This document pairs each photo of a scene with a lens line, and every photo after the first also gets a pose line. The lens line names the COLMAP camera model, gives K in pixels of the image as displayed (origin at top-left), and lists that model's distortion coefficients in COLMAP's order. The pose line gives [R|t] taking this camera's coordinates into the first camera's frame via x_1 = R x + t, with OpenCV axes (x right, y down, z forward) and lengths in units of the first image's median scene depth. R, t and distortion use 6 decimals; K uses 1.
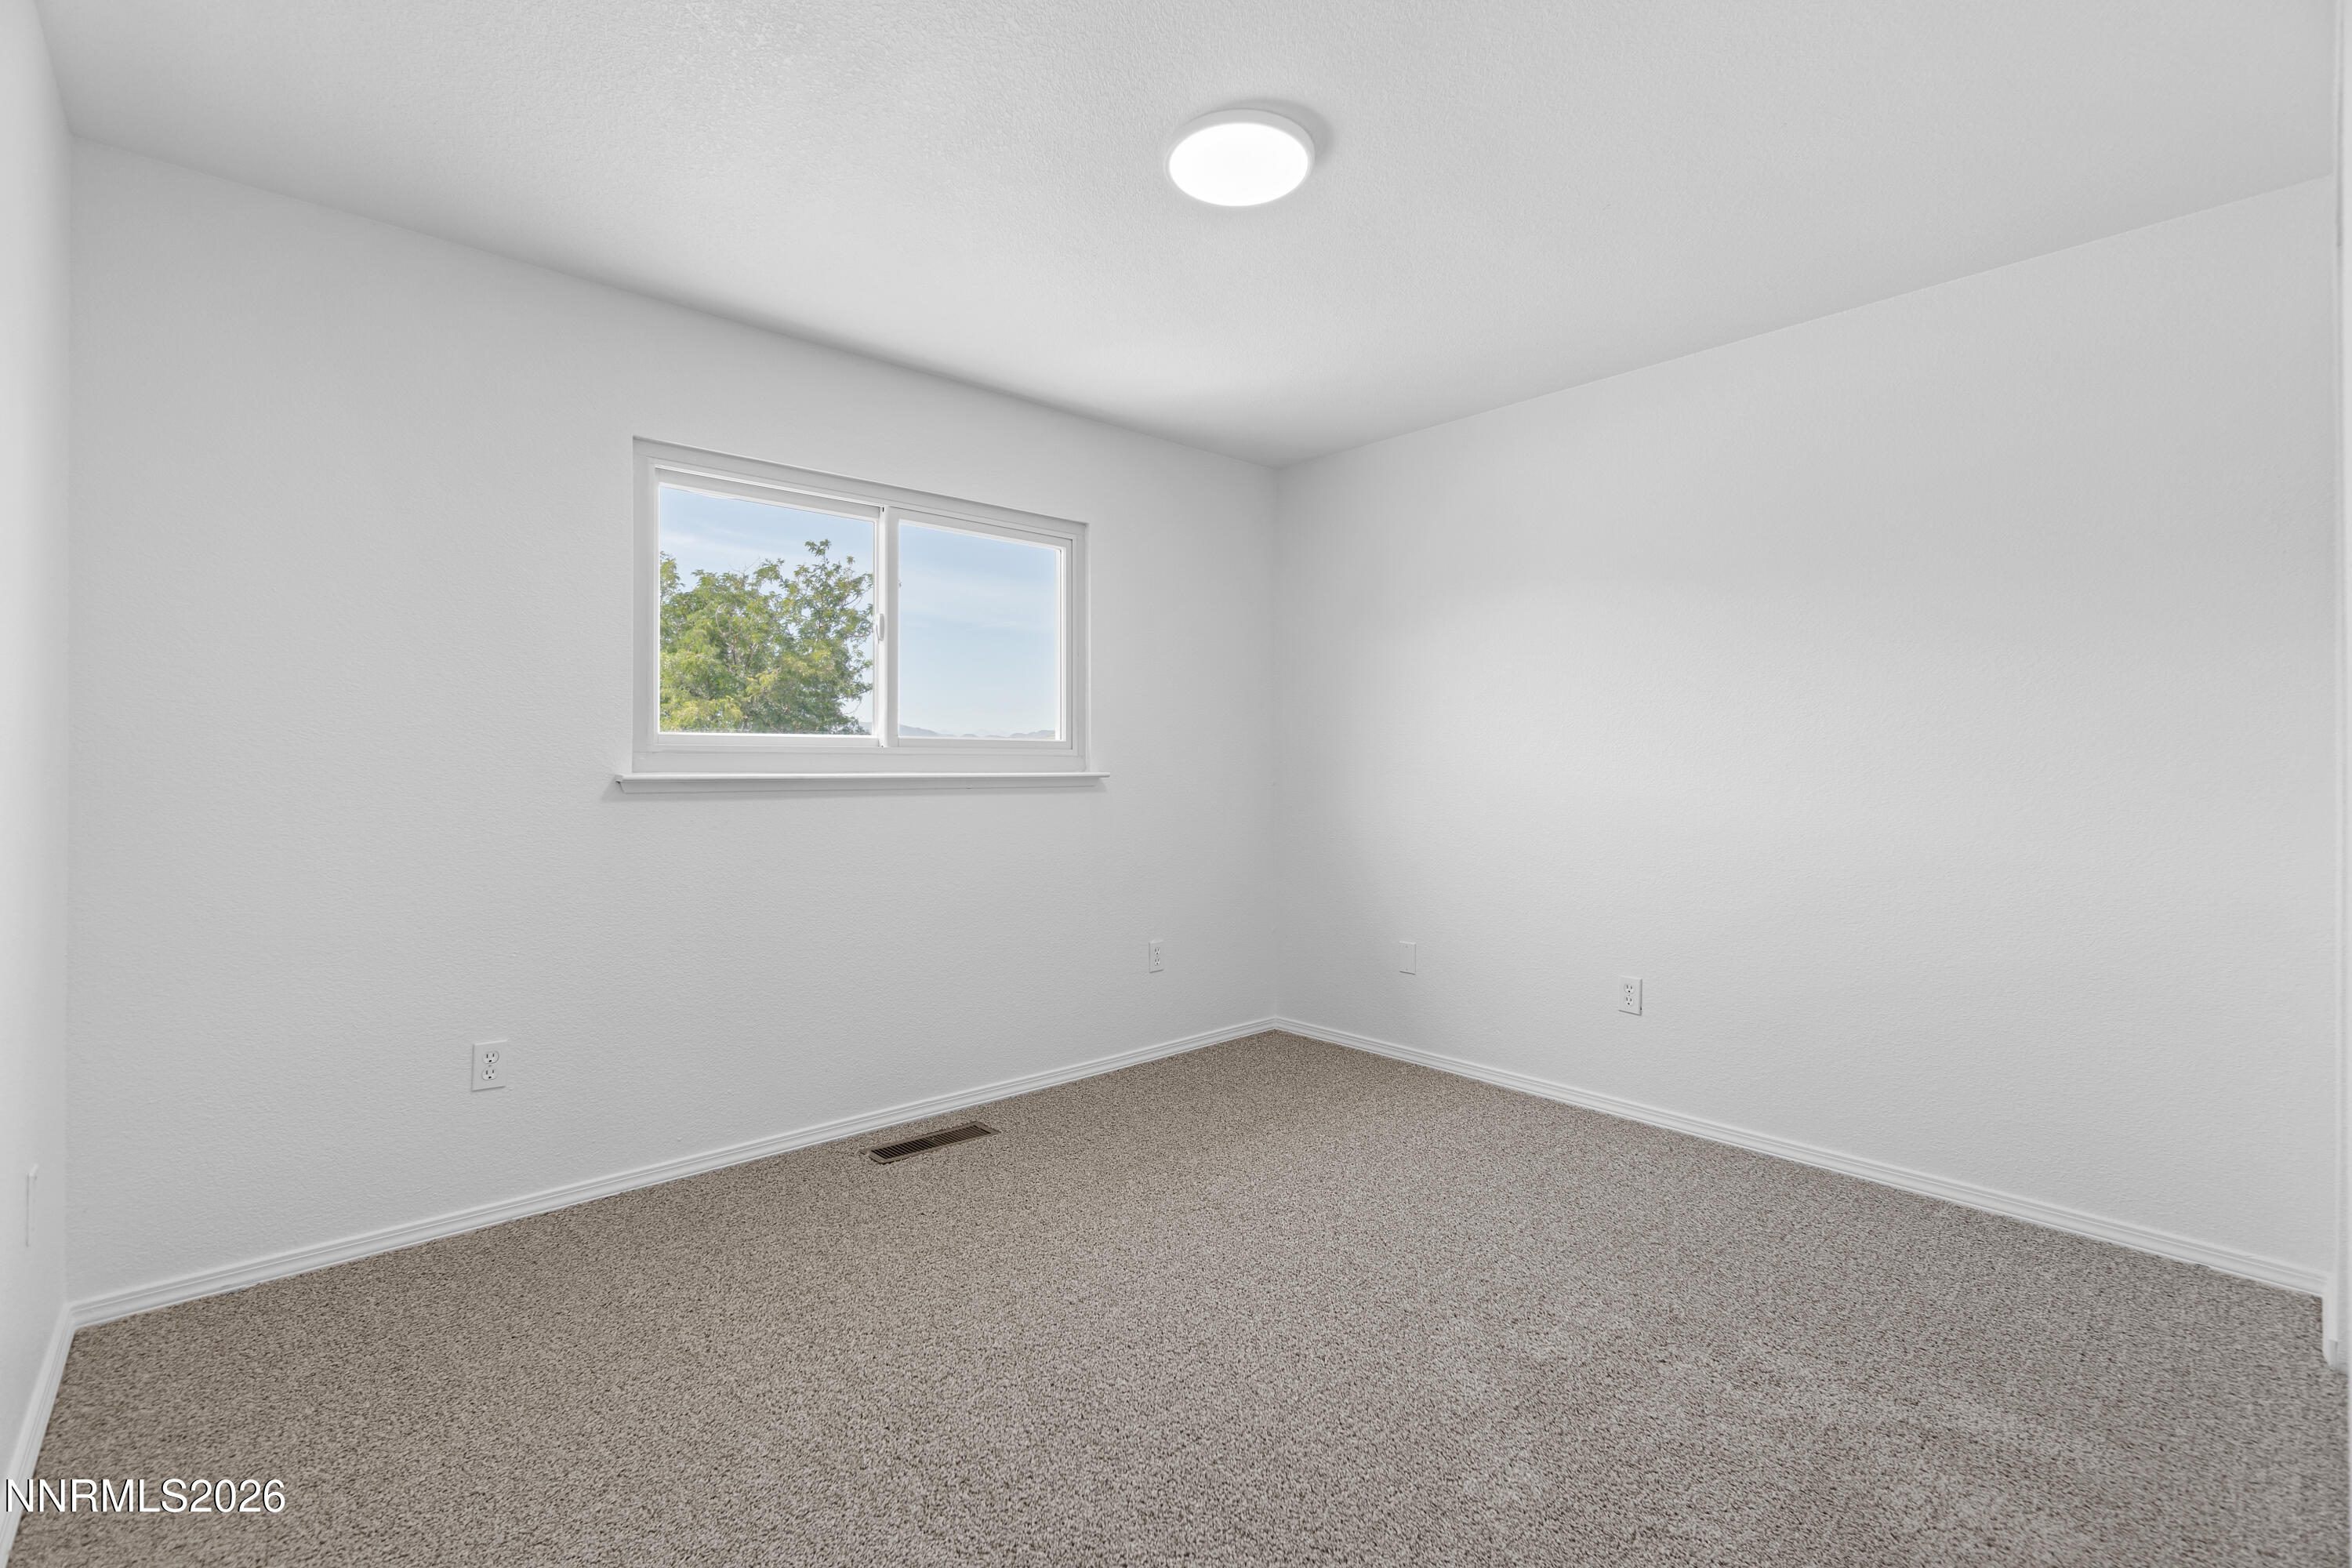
lens RADIAL K [[1016.5, 0, 1183.0], [0, 1016.5, 775.2], [0, 0, 1]] dist [-0.003288, 0.001227]
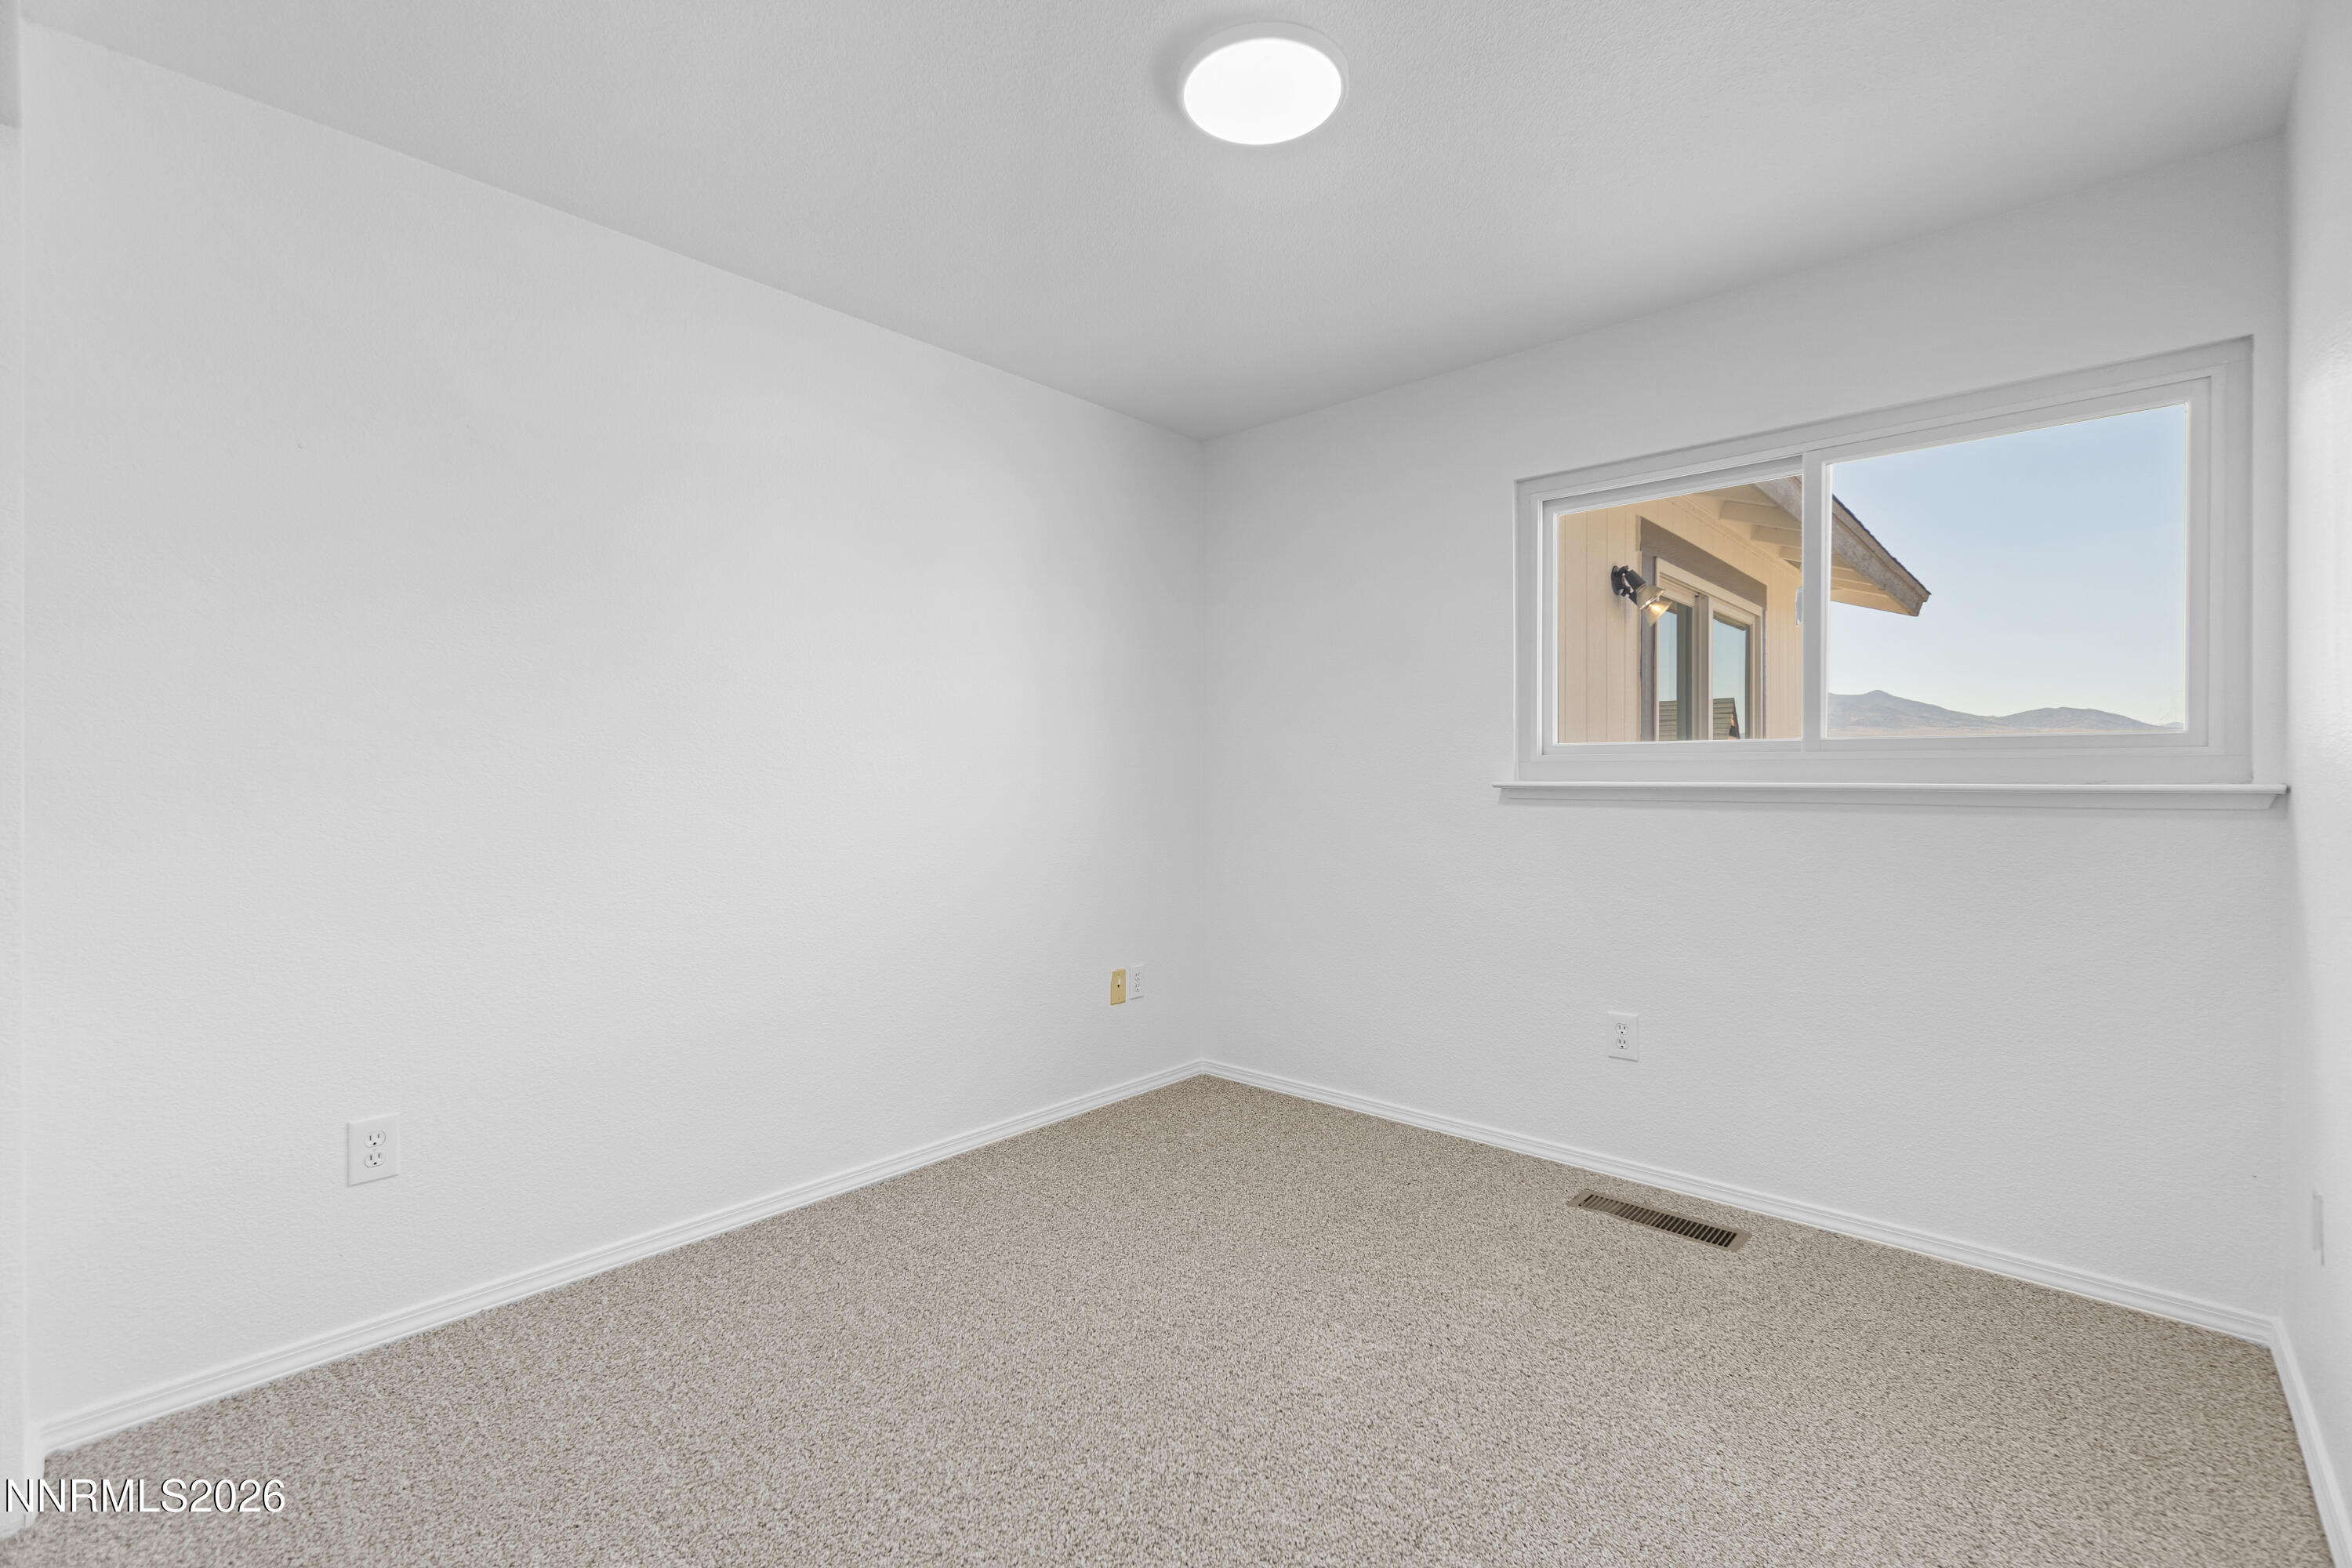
lens RADIAL K [[1016.5, 0, 1174.0], [0, 1016.5, 780.0], [0, 0, 1]] dist [-0.003288, 0.001227]
pose [[0.114578, 0.003441, -0.993408, 0.450787], [-0.009837, 0.999949, 0.002330, -0.001001], [0.993366, 0.009505, 0.114606, 0.416773]]
